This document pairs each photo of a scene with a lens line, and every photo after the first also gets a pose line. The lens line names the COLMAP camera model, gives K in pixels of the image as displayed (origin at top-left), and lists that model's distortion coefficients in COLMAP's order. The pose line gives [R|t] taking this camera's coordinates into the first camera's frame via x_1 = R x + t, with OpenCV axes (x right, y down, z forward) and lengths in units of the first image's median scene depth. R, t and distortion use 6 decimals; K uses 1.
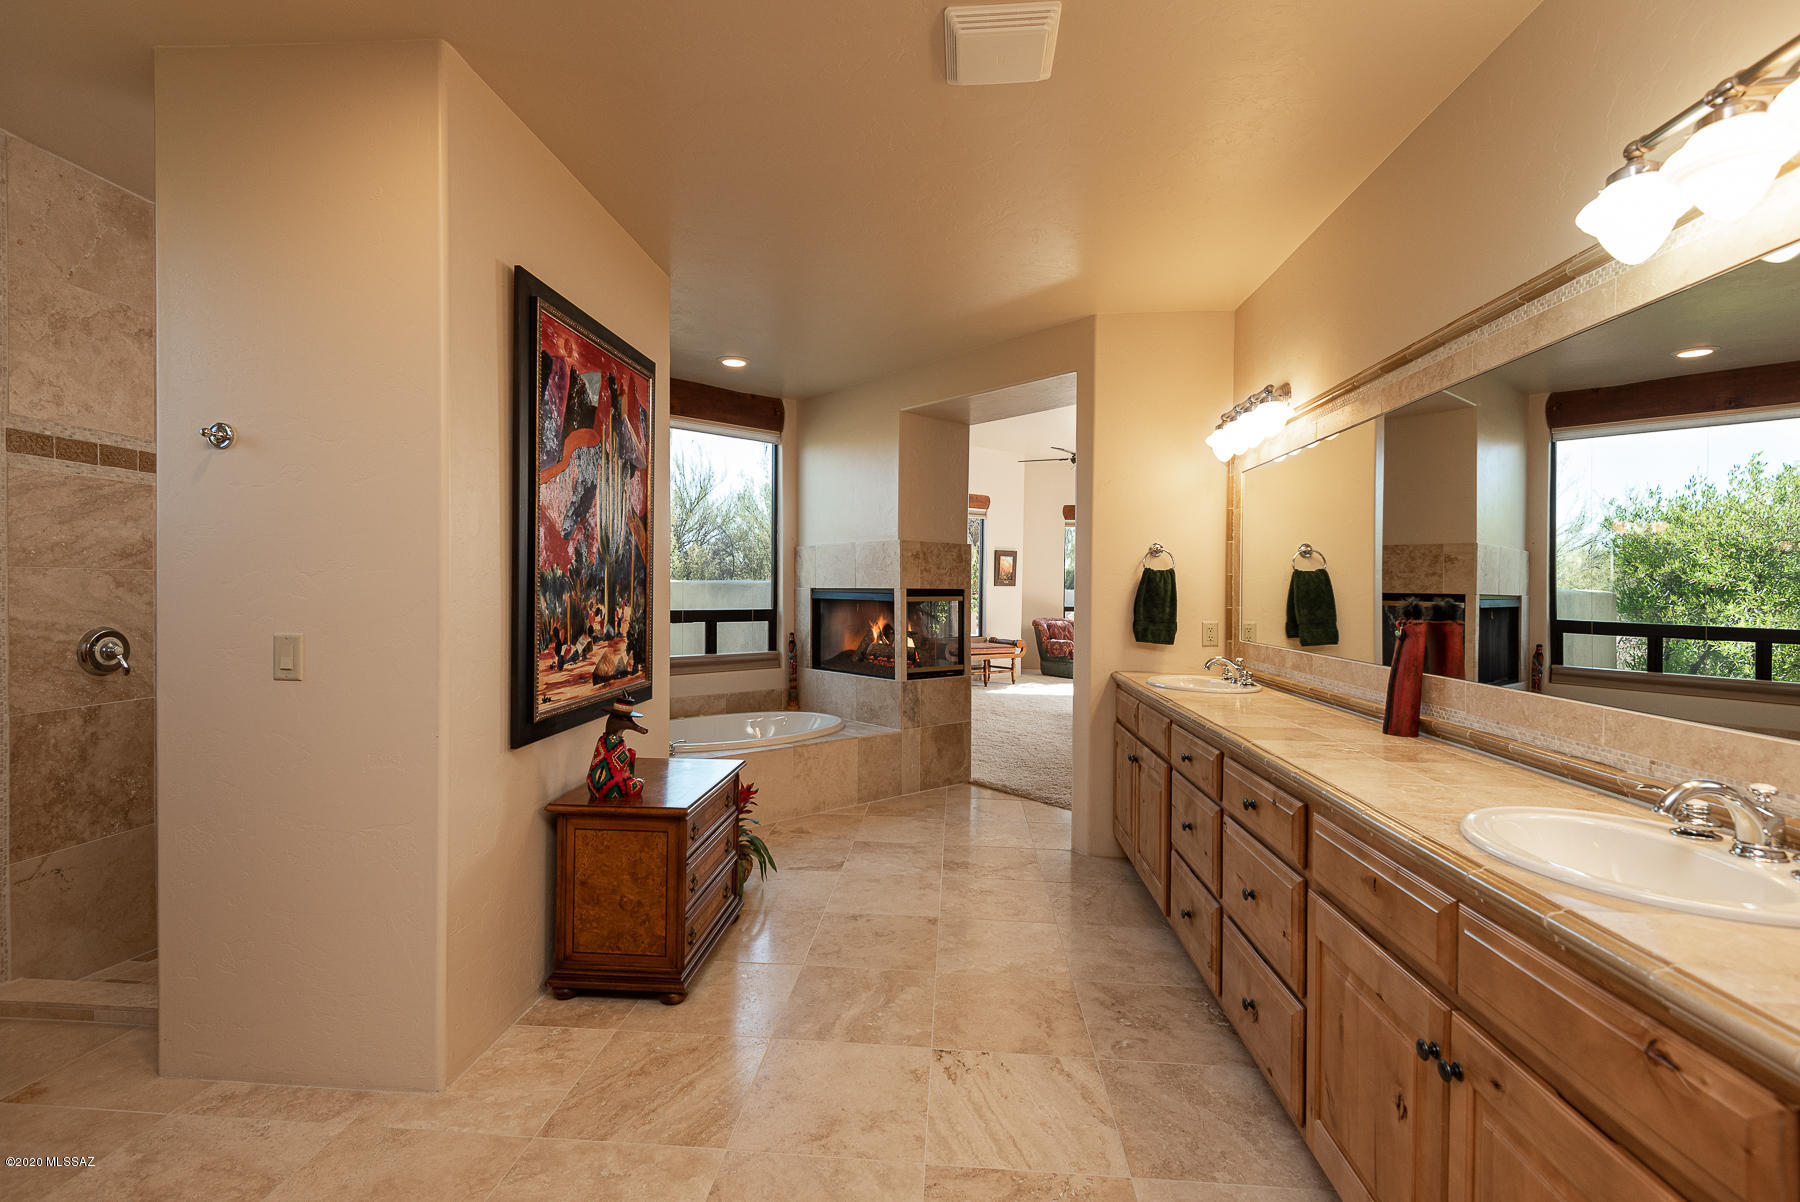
lens RADIAL K [[816.5, 0, 900.0], [0, 816.5, 601.0], [0, 0, 1]] dist [-0.000010, 0.000012]
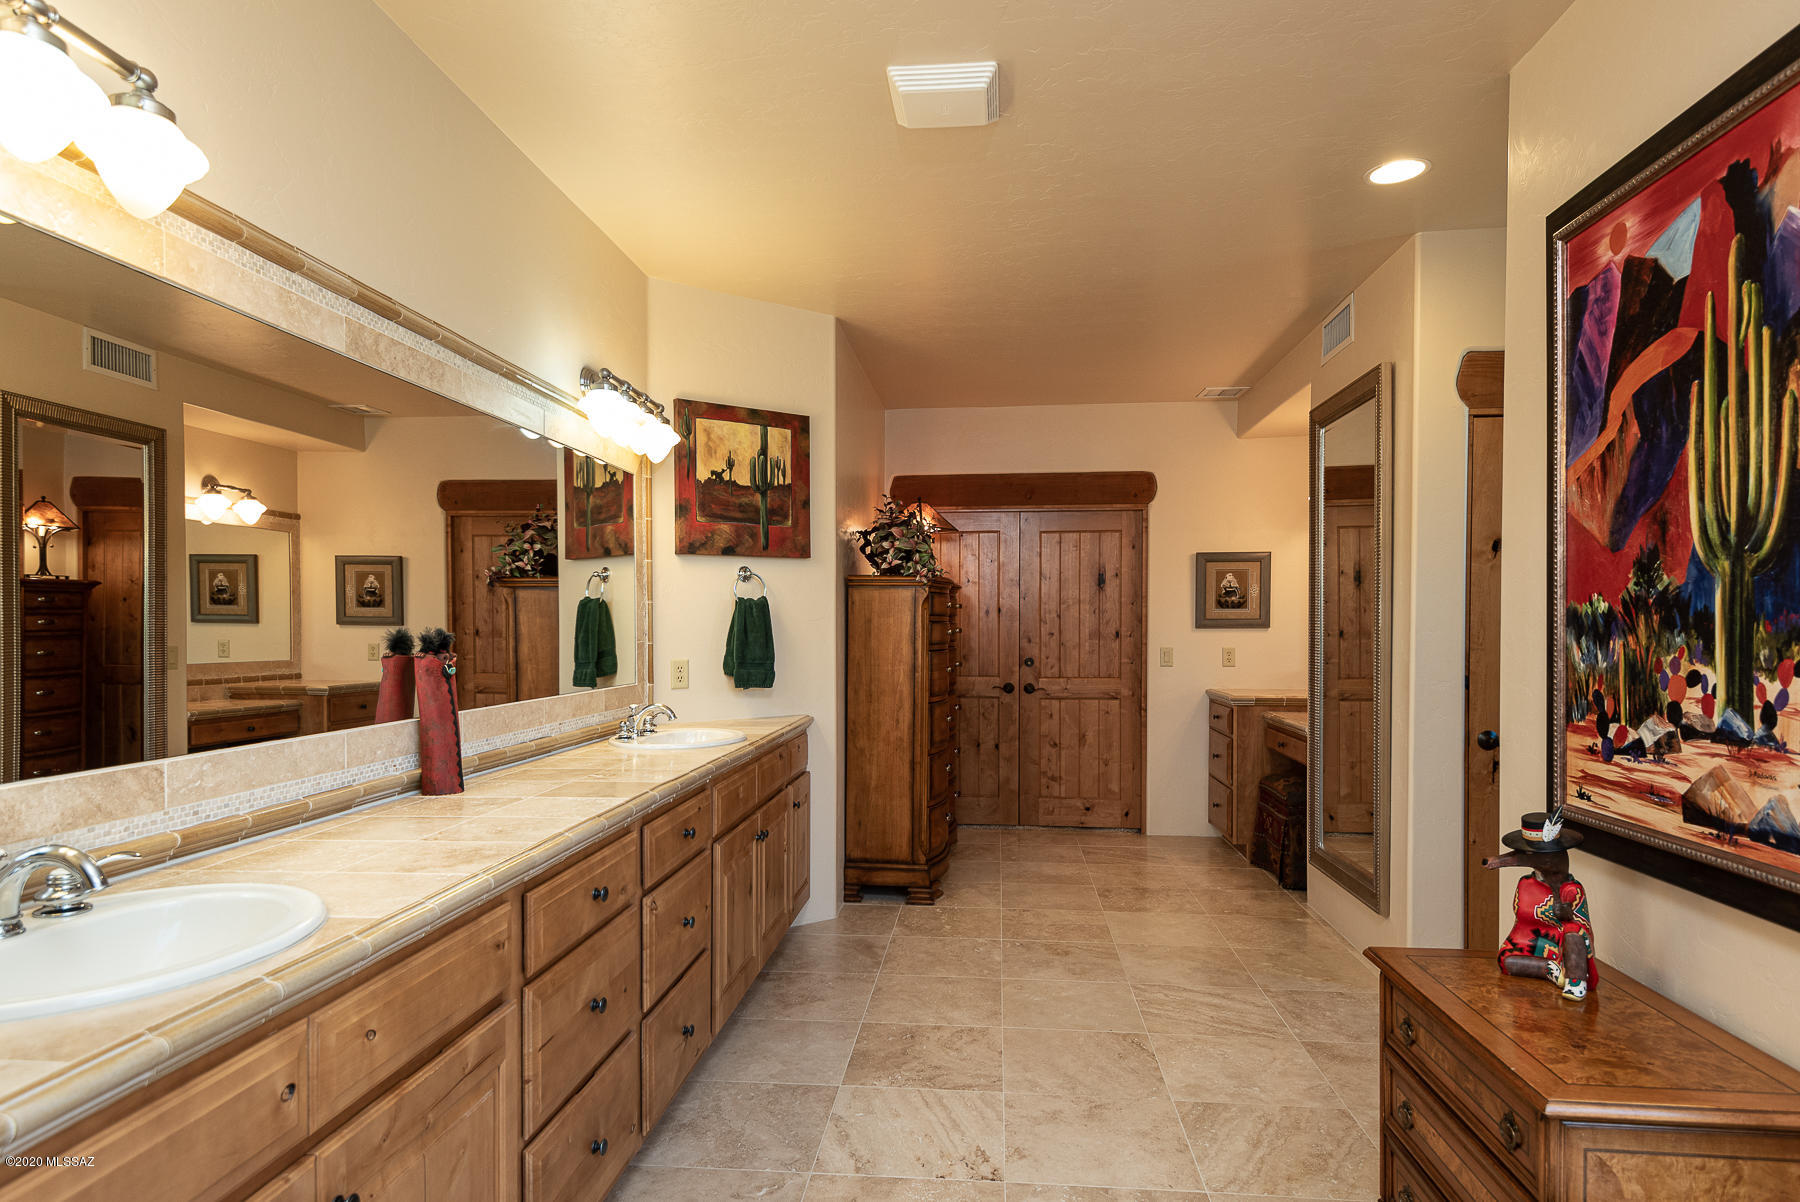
lens RADIAL K [[1044.3, 0, 900.0], [0, 1044.3, 601.0], [0, 0, 1]] dist [0.000141, -0.000057]
pose [[-0.999633, -0.013249, 0.023632, 0.111737], [-0.013464, 0.999869, -0.008933, -0.024090], [-0.023511, -0.009248, -0.999681, 1.809505]]
